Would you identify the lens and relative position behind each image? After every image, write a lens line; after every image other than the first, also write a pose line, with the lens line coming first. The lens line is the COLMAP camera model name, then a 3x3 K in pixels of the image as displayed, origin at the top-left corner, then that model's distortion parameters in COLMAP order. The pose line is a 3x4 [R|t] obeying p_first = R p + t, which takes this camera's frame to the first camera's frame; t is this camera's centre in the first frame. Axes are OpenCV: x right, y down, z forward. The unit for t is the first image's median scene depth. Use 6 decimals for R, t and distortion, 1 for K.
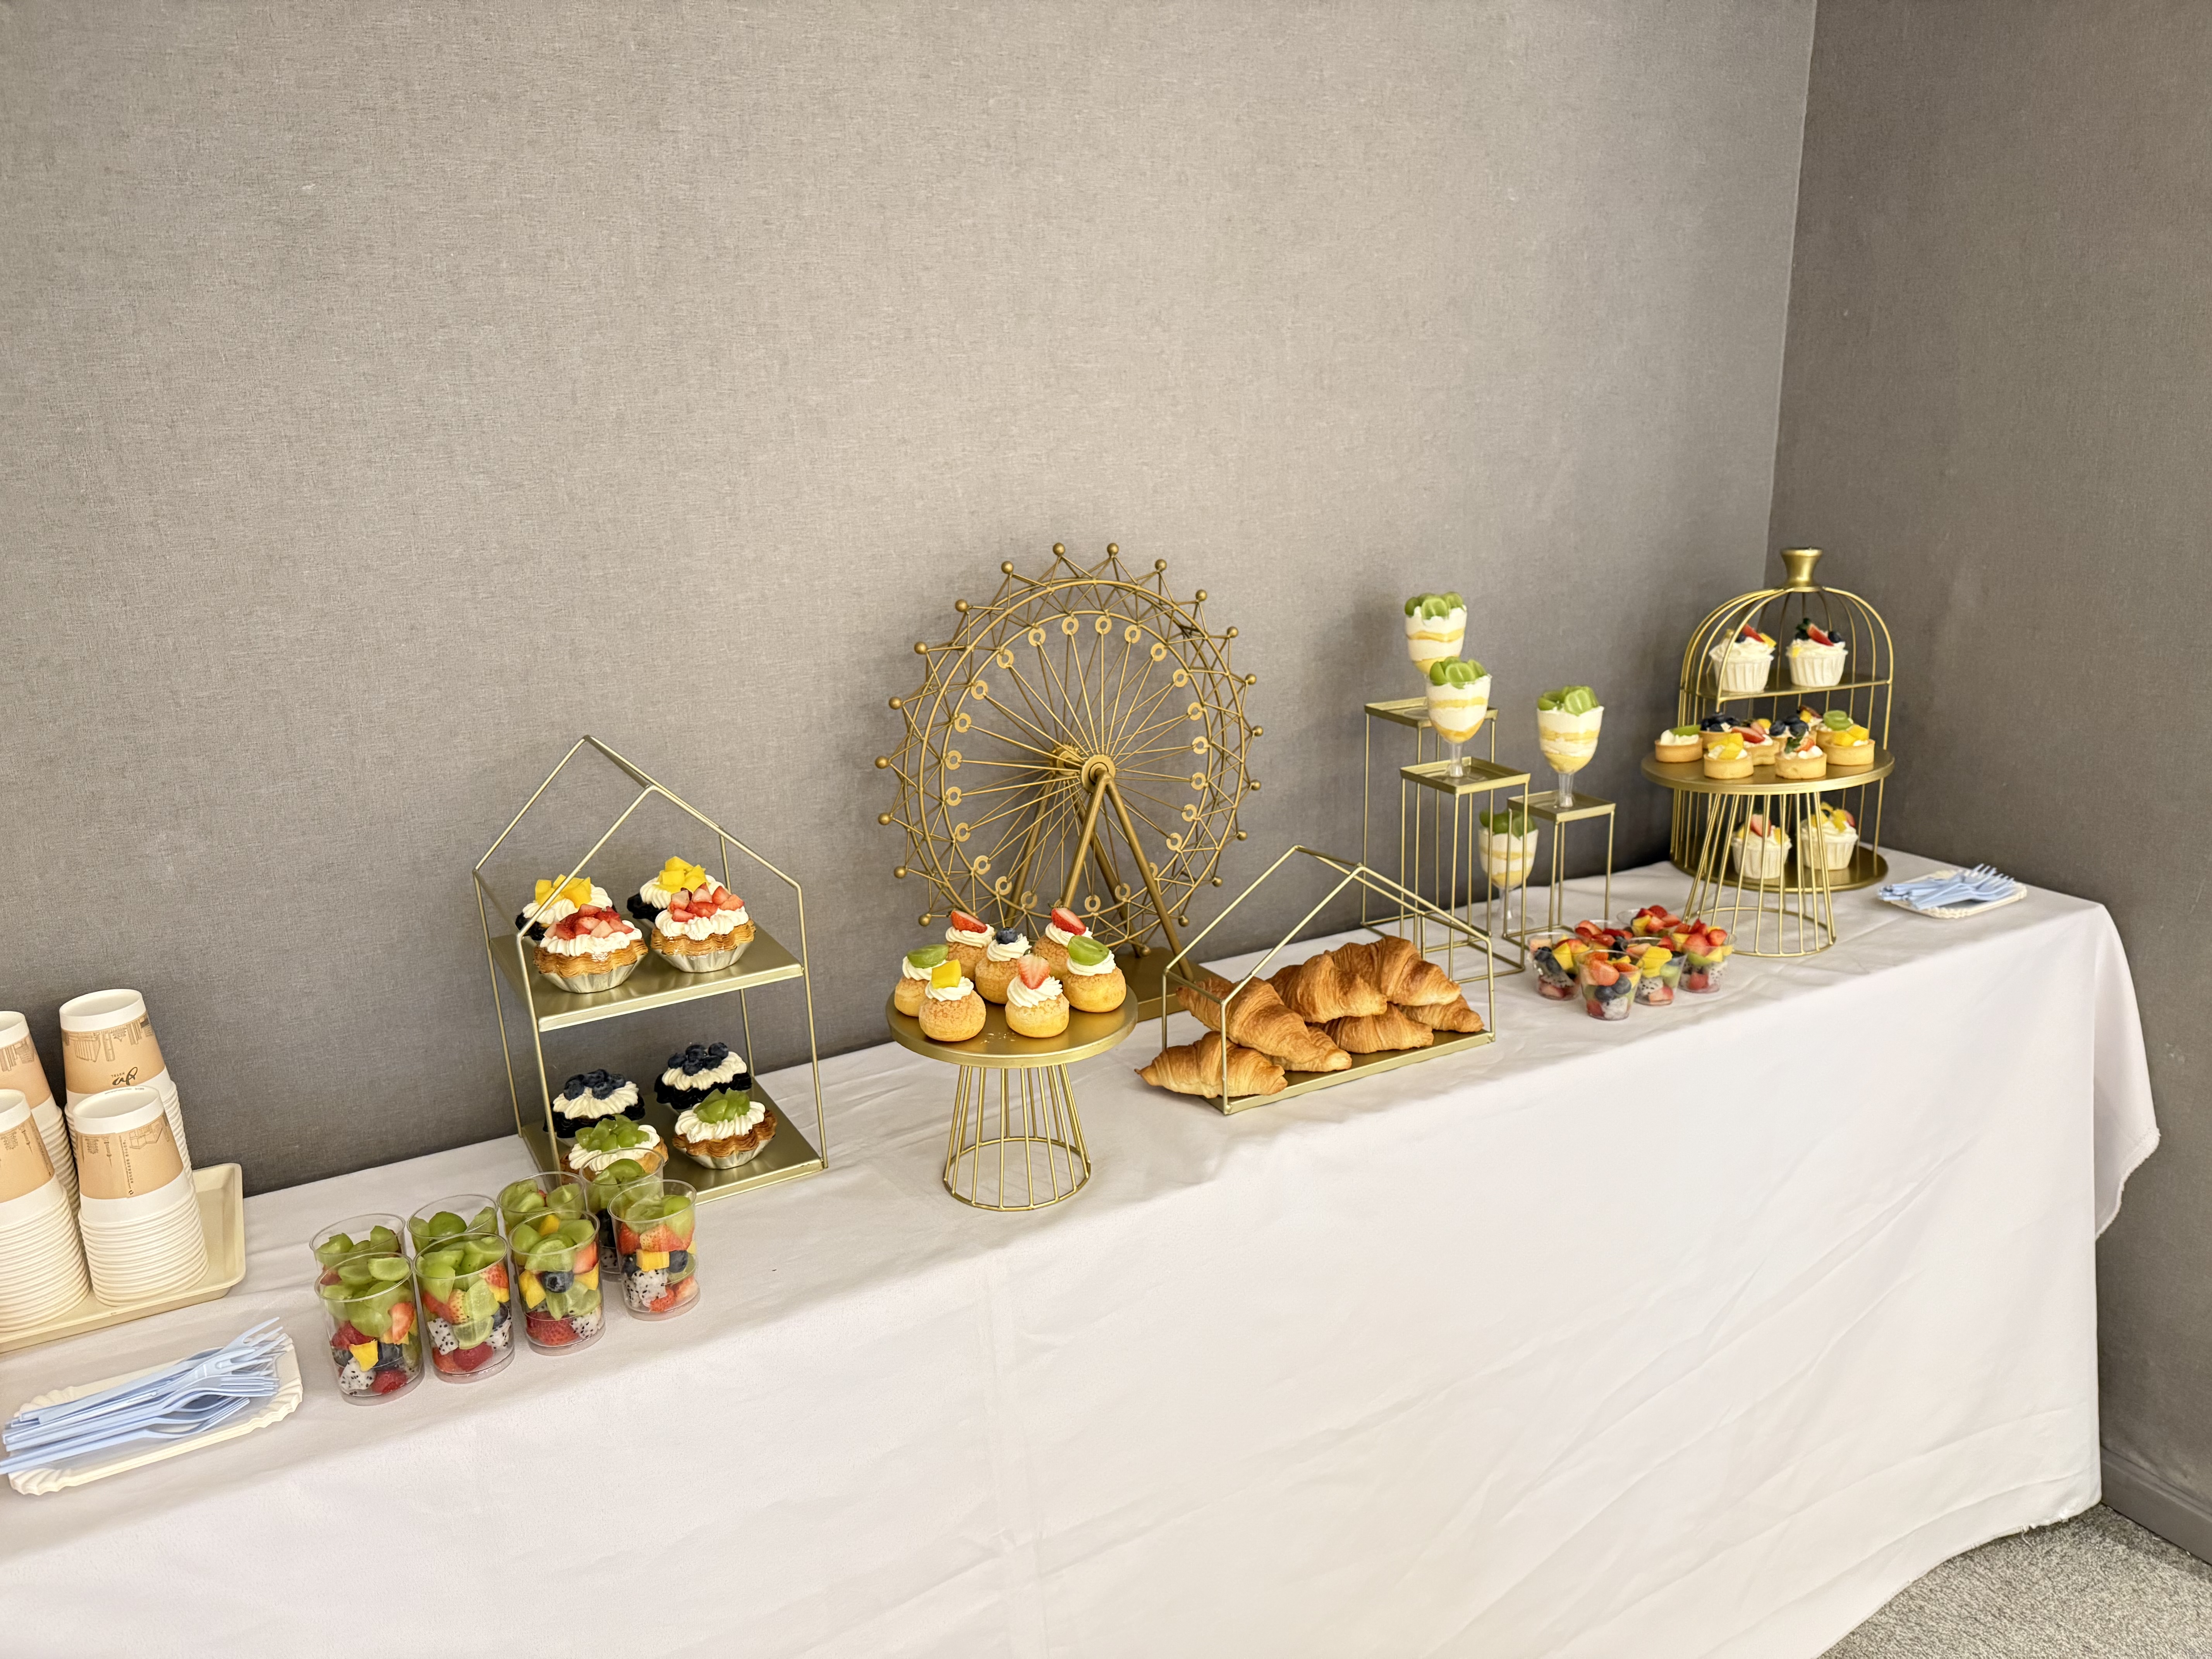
lens RADIAL K [[1550.2, 0, 1106.4], [0, 1550.2, 835.9], [0, 0, 1]] dist [0.087454, -0.133960]
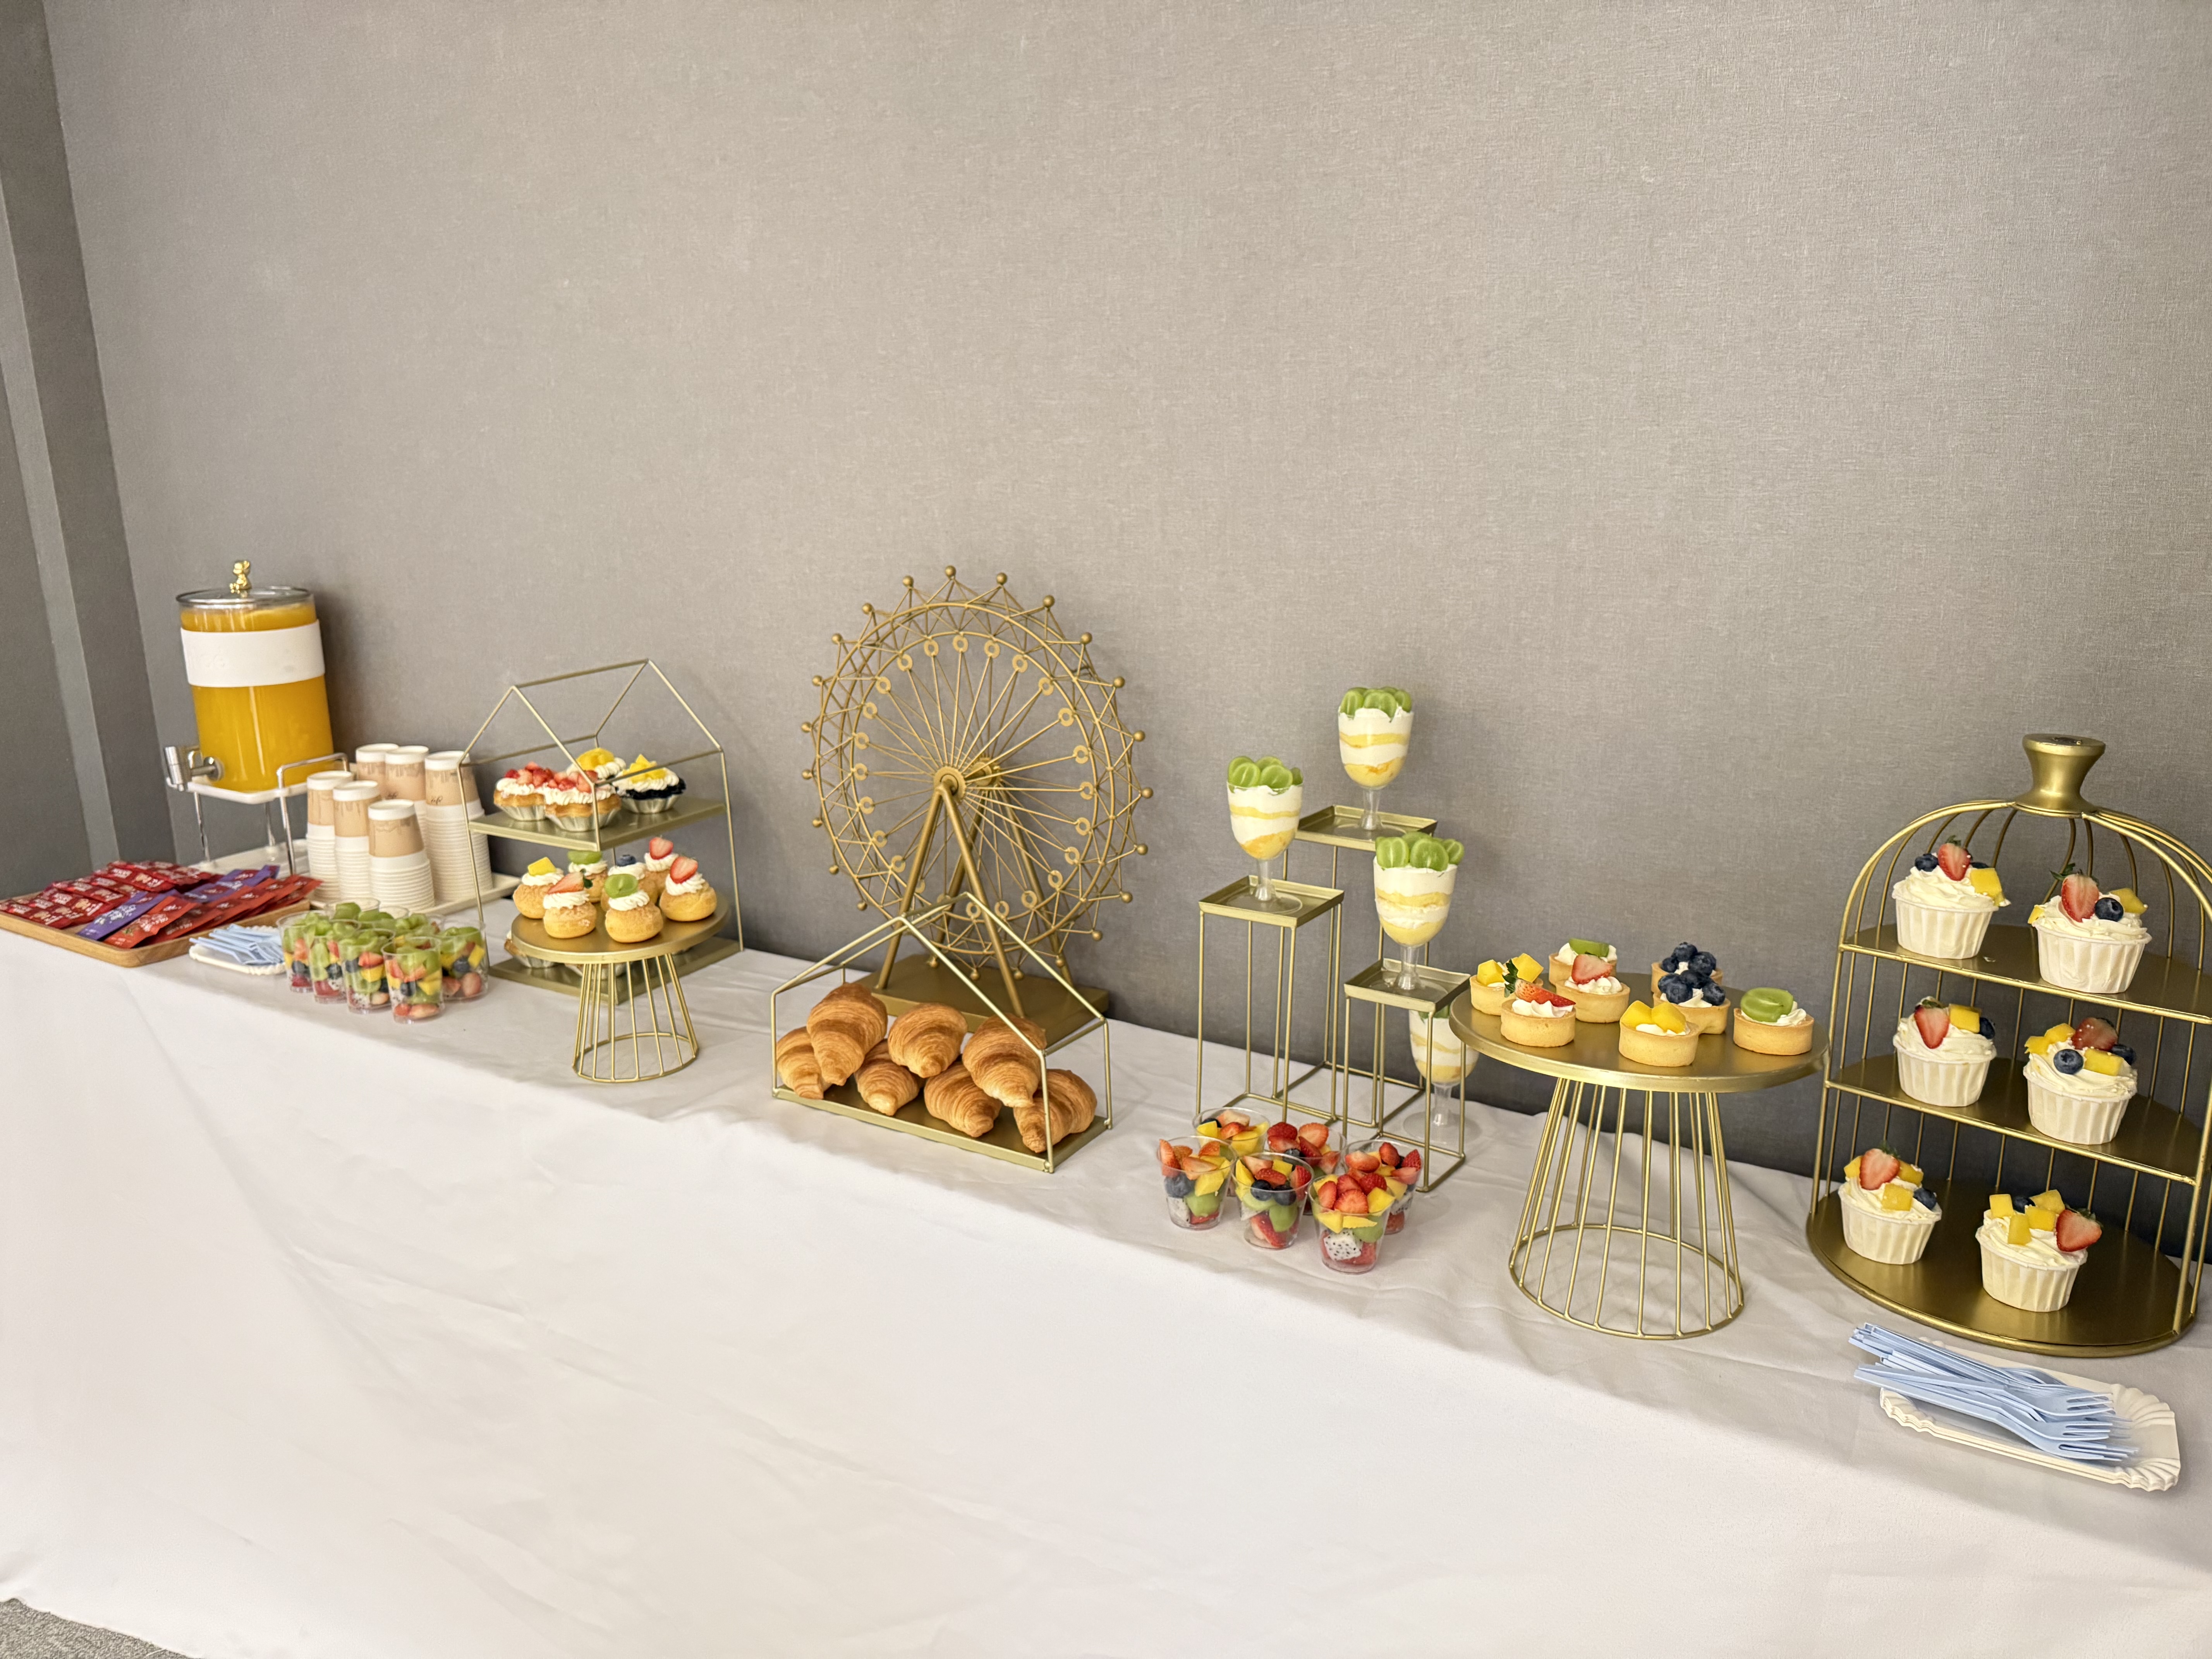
lens RADIAL K [[1550.2, 0, 1106.4], [0, 1550.2, 835.9], [0, 0, 1]] dist [0.087454, -0.133960]
pose [[0.511197, 0.250242, -0.822227, 0.954085], [-0.244174, 0.959540, 0.140224, -0.186383], [0.824049, 0.129084, 0.551616, 0.517699]]
